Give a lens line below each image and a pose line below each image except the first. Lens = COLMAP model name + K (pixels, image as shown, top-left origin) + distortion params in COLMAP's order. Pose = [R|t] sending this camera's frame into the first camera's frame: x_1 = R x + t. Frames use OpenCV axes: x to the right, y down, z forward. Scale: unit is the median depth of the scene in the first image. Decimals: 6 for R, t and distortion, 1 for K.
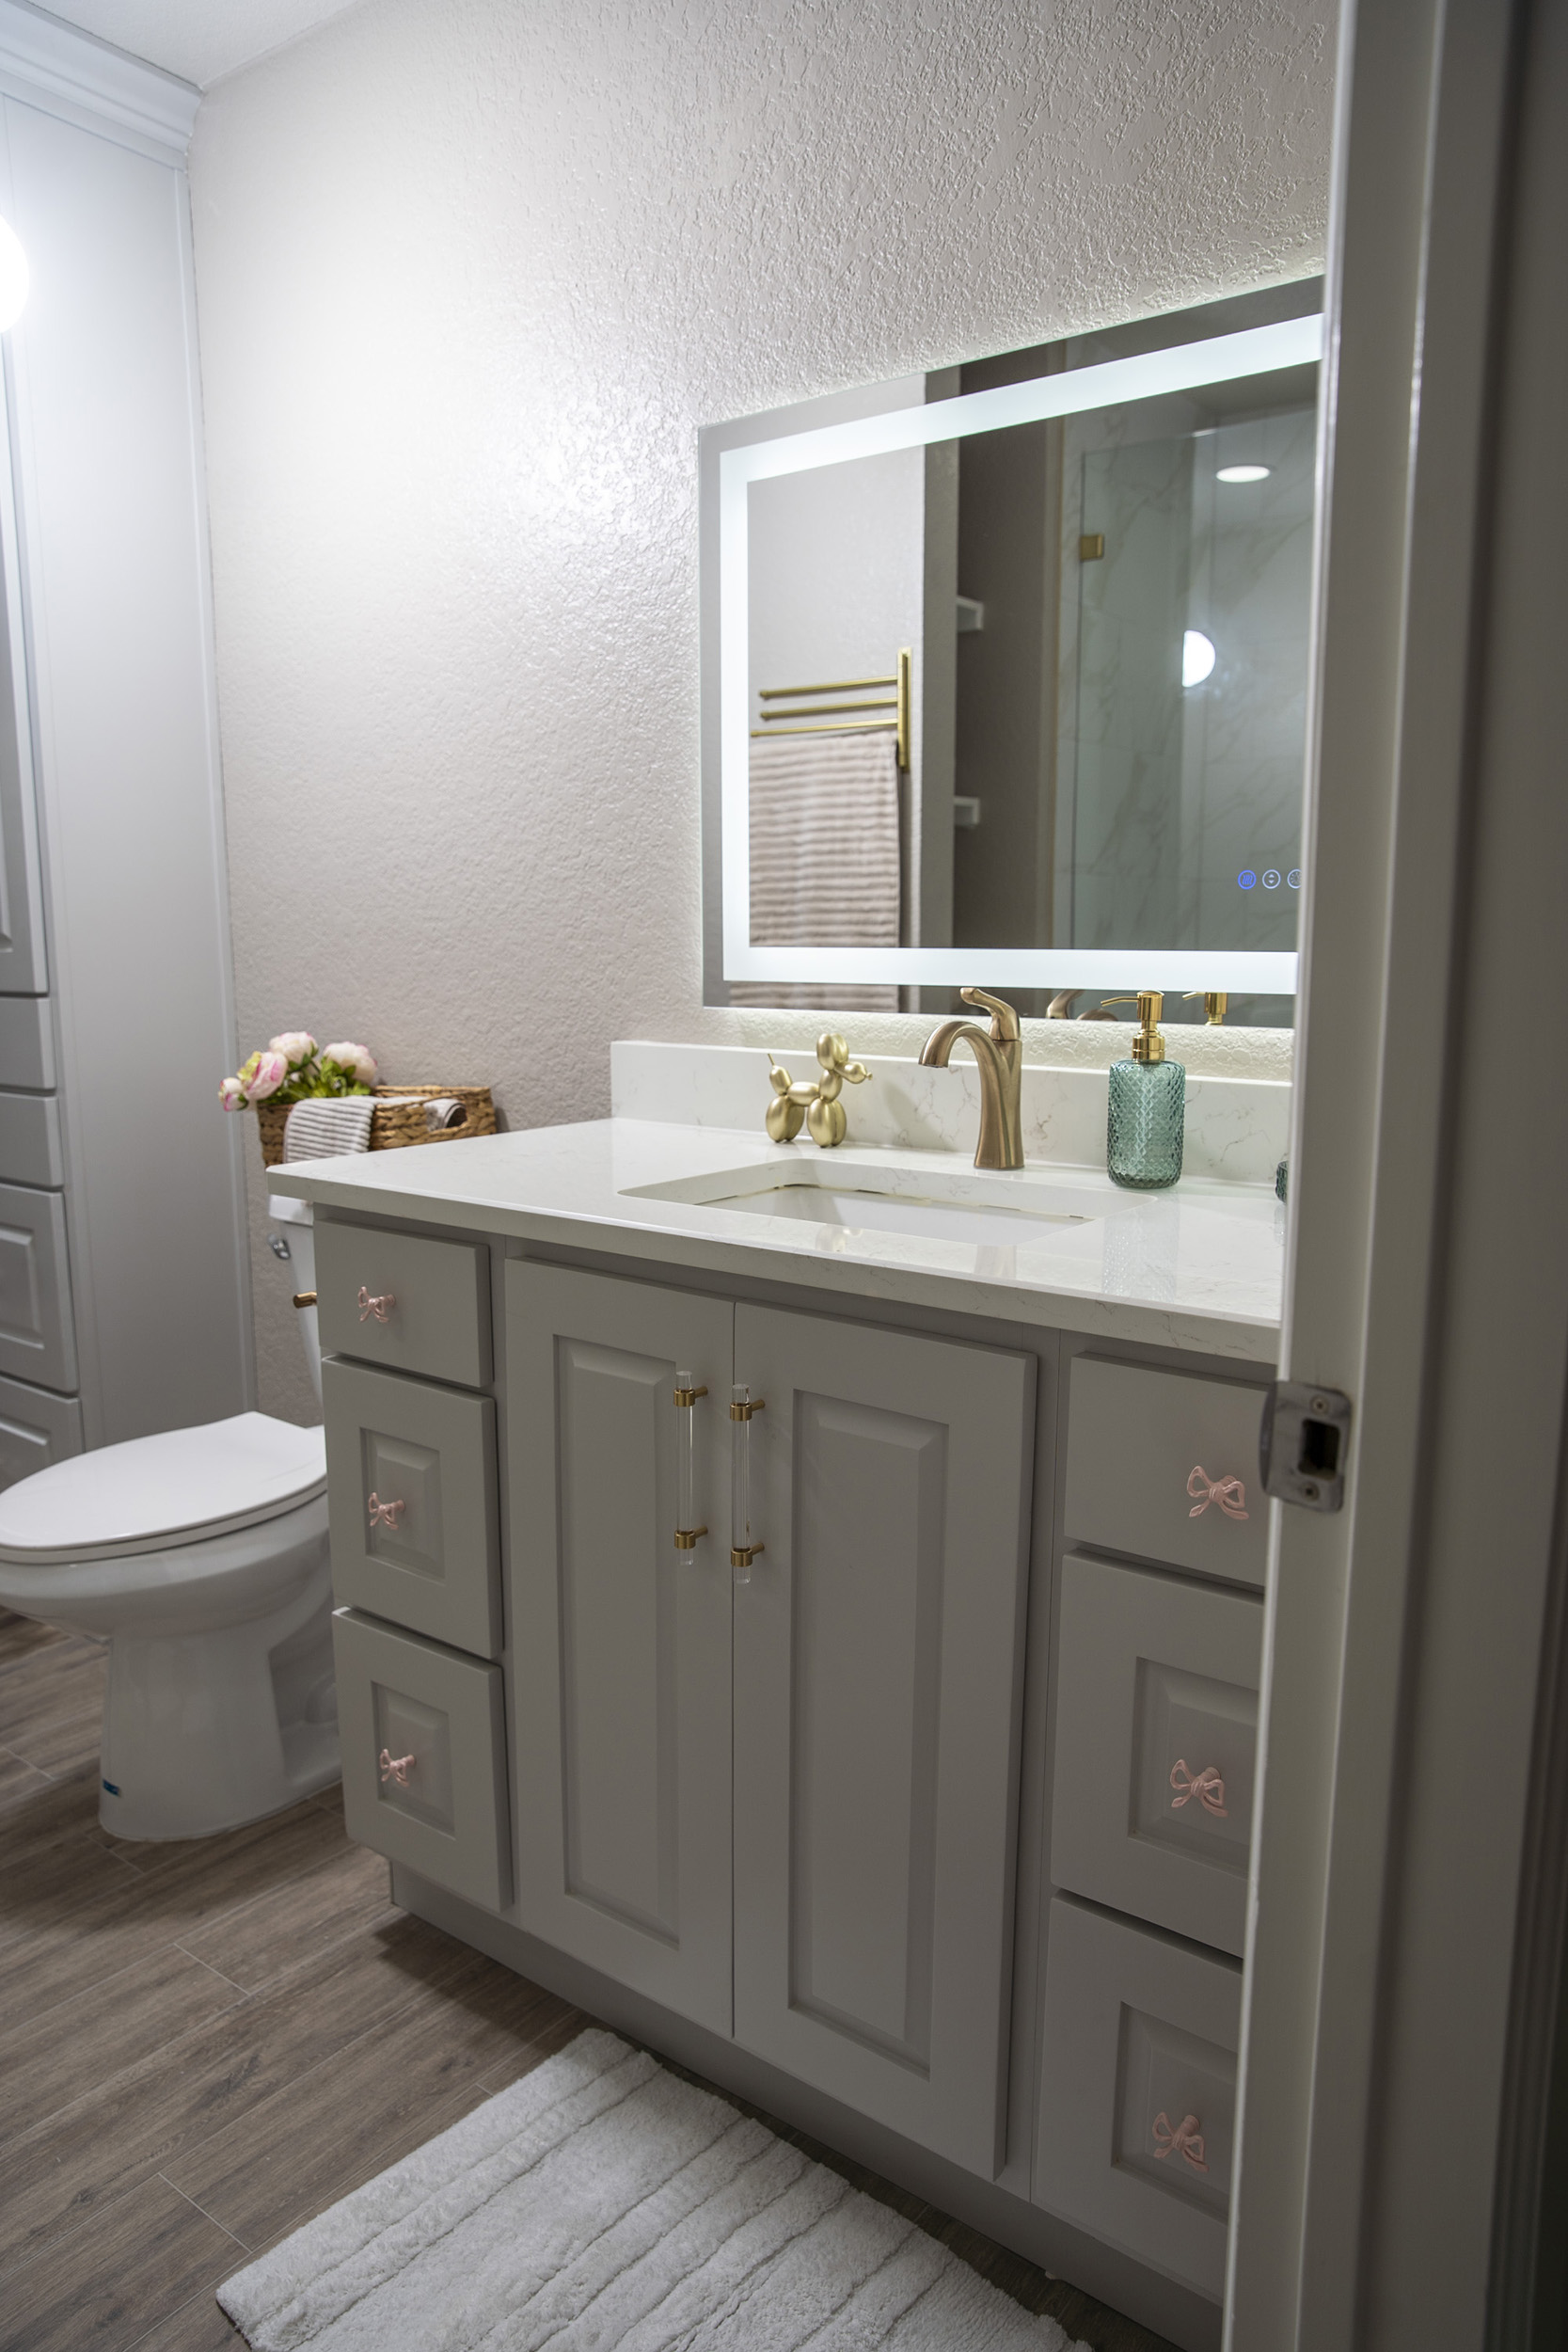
lens RADIAL K [[1671.8, 0, 784.0], [0, 1671.8, 1176.0], [0, 0, 1]] dist [-0.043400, -0.003350]
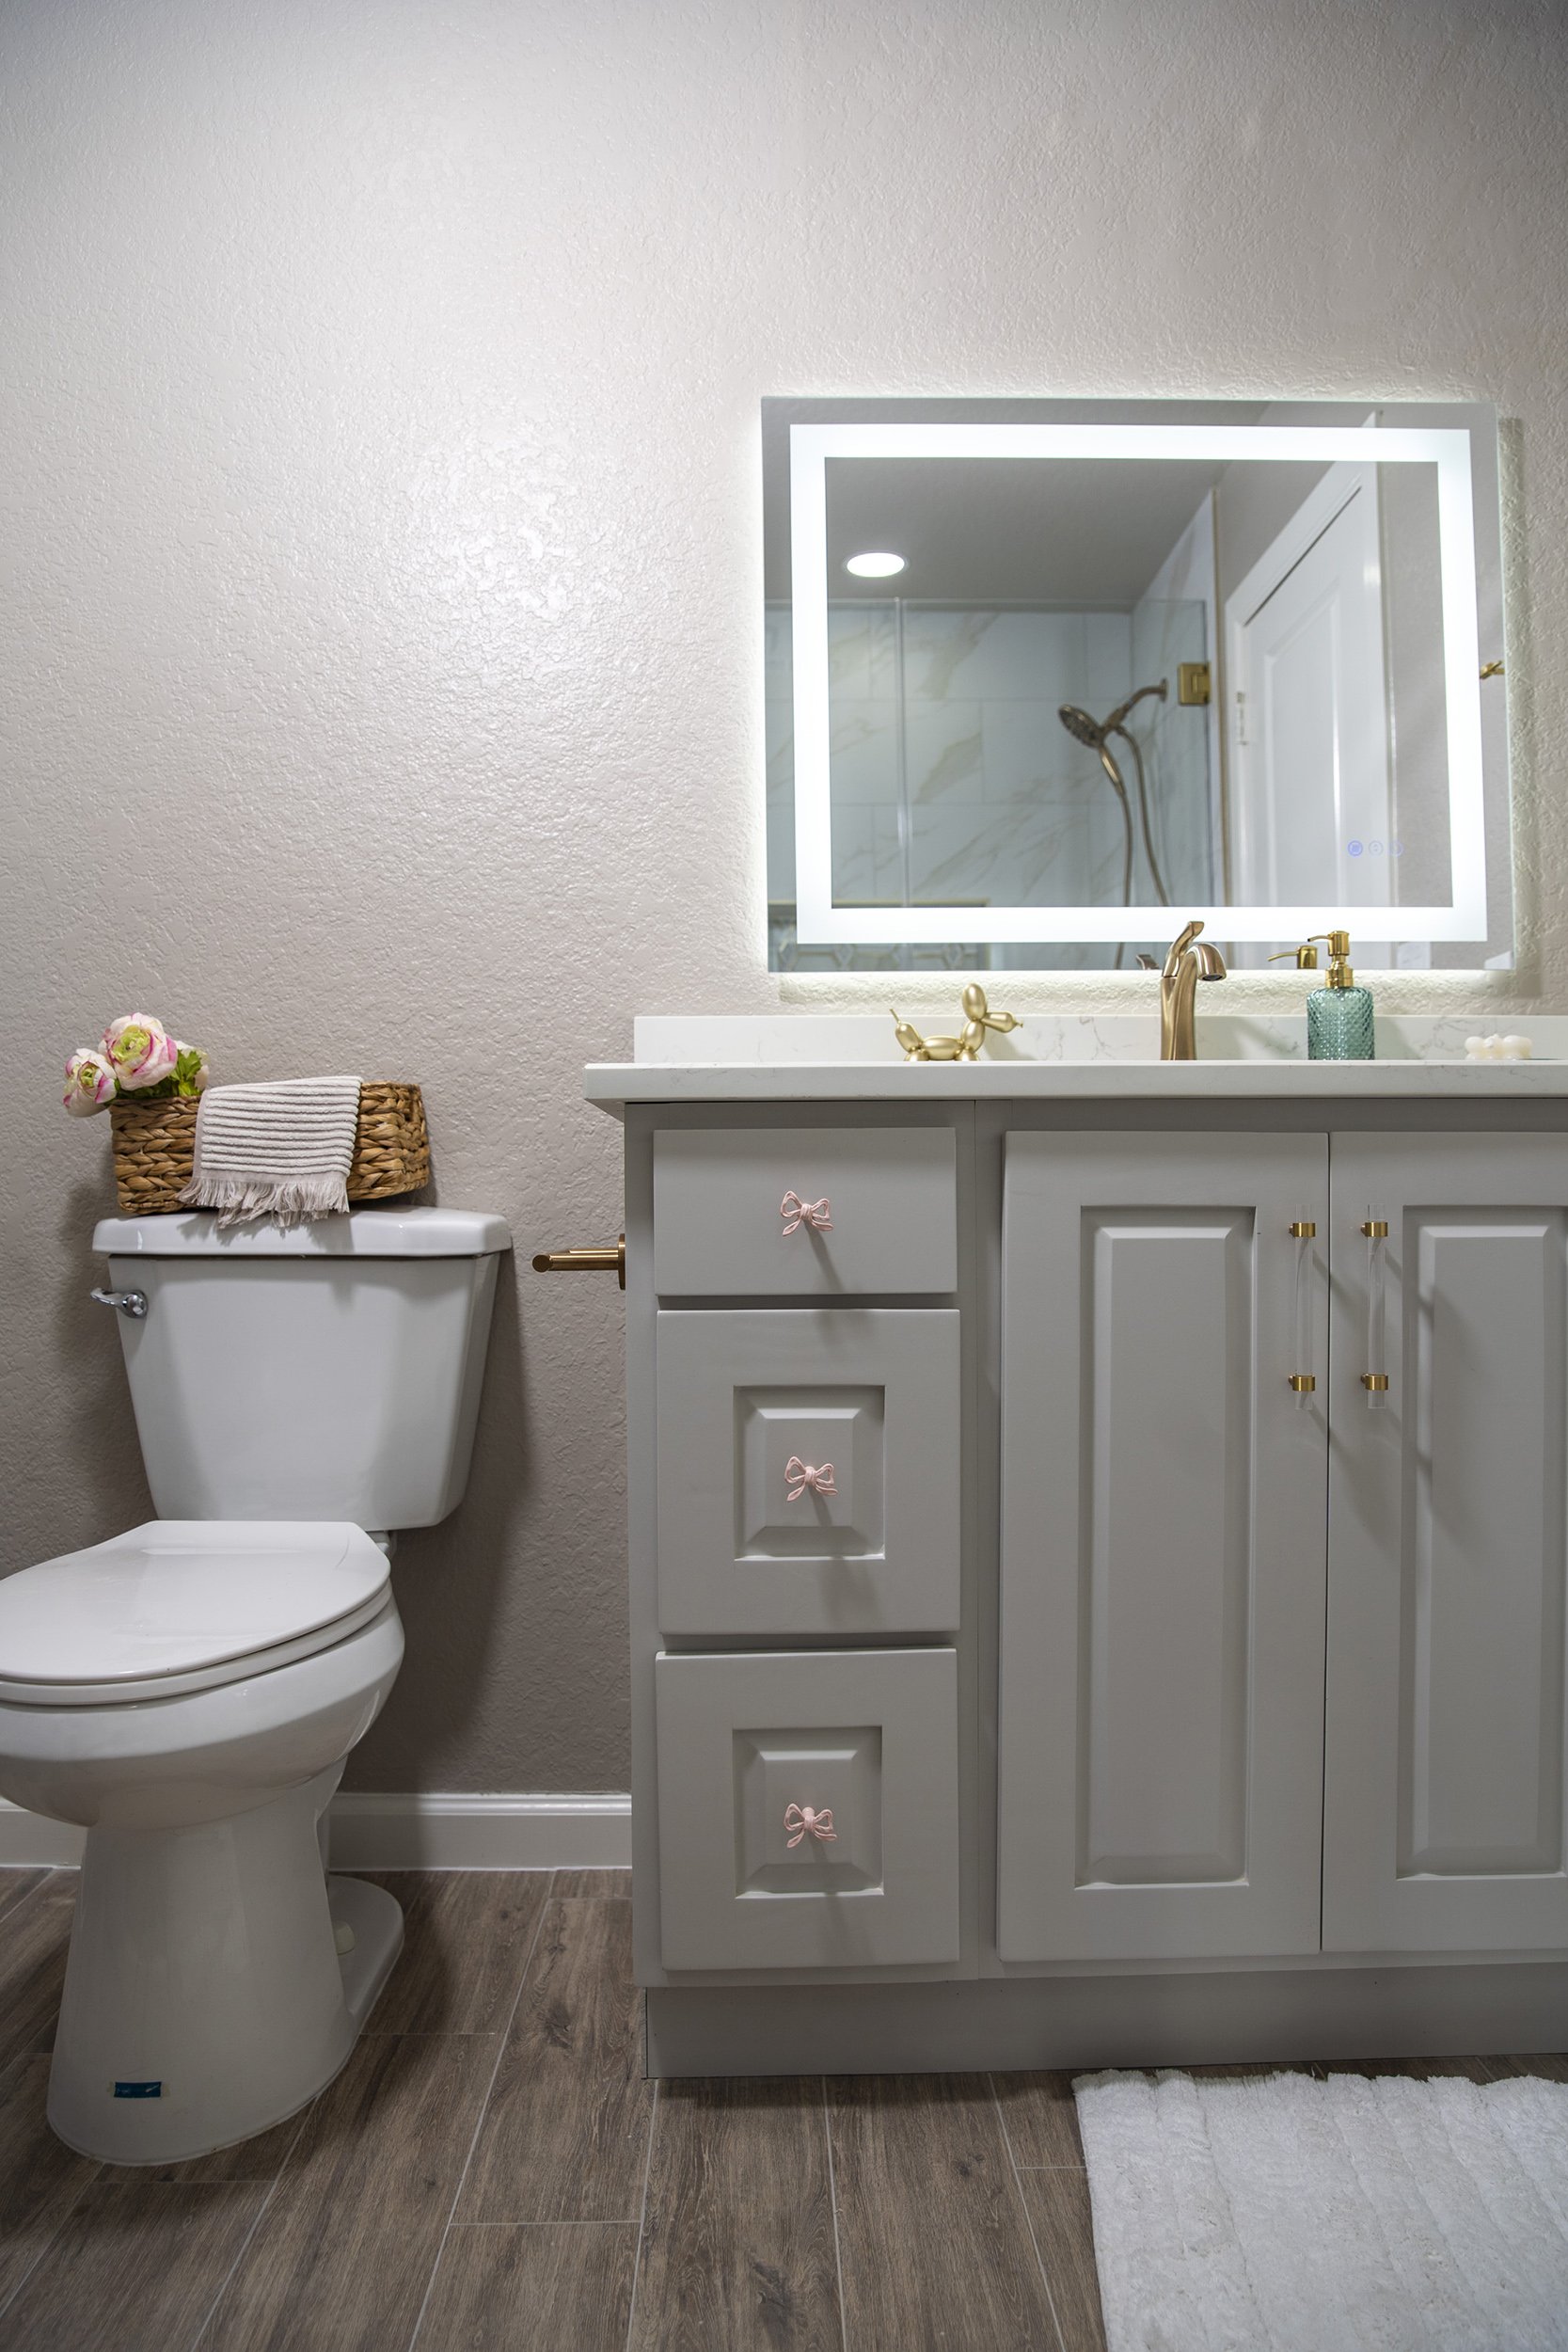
lens RADIAL K [[1653.3, 0, 784.0], [0, 1653.3, 1176.0], [0, 0, 1]] dist [-0.087833, 0.003038]
pose [[0.769782, 0.005706, 0.638281, -0.680726], [0.106766, 0.984722, -0.137566, 0.148484], [-0.629314, 0.174043, 0.757412, 0.348310]]
